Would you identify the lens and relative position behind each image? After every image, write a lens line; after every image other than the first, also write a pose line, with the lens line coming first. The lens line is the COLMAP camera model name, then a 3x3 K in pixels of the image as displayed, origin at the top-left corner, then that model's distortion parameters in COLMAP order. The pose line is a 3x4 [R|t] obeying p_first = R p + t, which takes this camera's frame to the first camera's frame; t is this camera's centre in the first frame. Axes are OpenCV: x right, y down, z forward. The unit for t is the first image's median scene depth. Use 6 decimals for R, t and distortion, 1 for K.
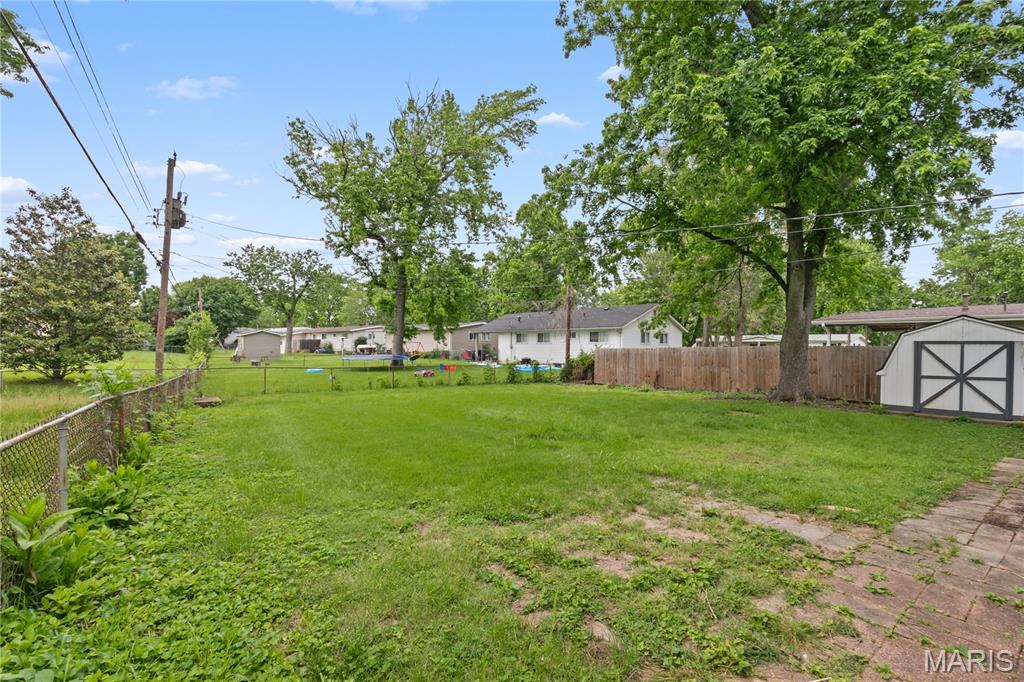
lens RADIAL K [[464.3, 0, 512.0], [0, 464.3, 341.0], [0, 0, 1]] dist [0.001161, 0.000347]
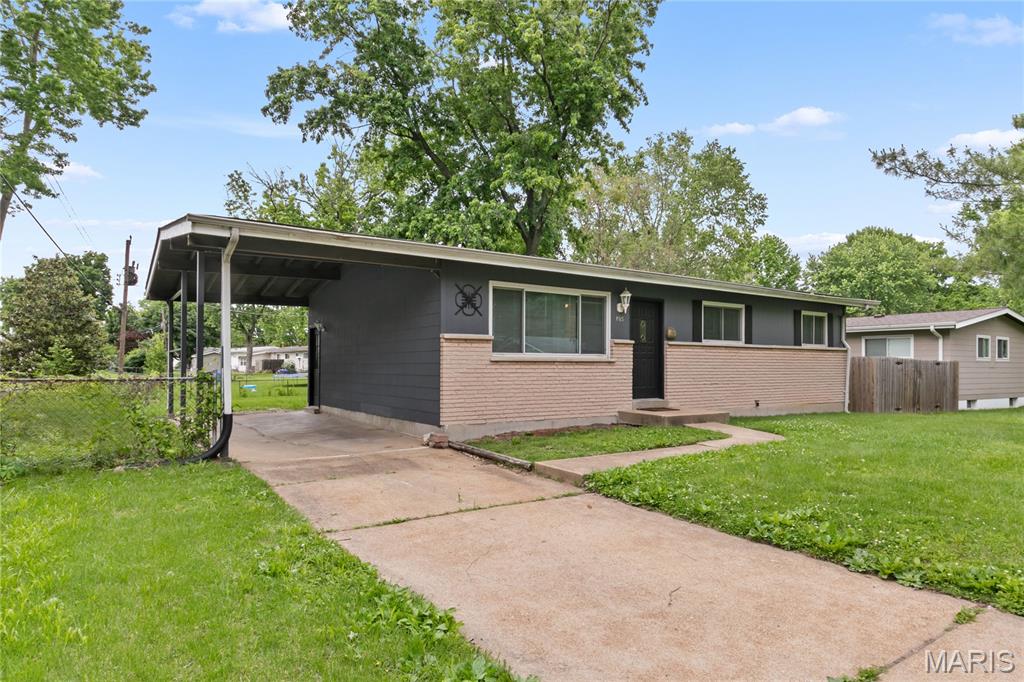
lens RADIAL K [[583.4, 0, 512.0], [0, 583.4, 341.0], [0, 0, 1]] dist [-0.004136, -0.001297]
pose [[0.997727, -0.018164, -0.064894, 0.197372], [0.016298, 0.999442, -0.029170, 0.002689], [0.065388, 0.028046, 0.997466, -0.250192]]
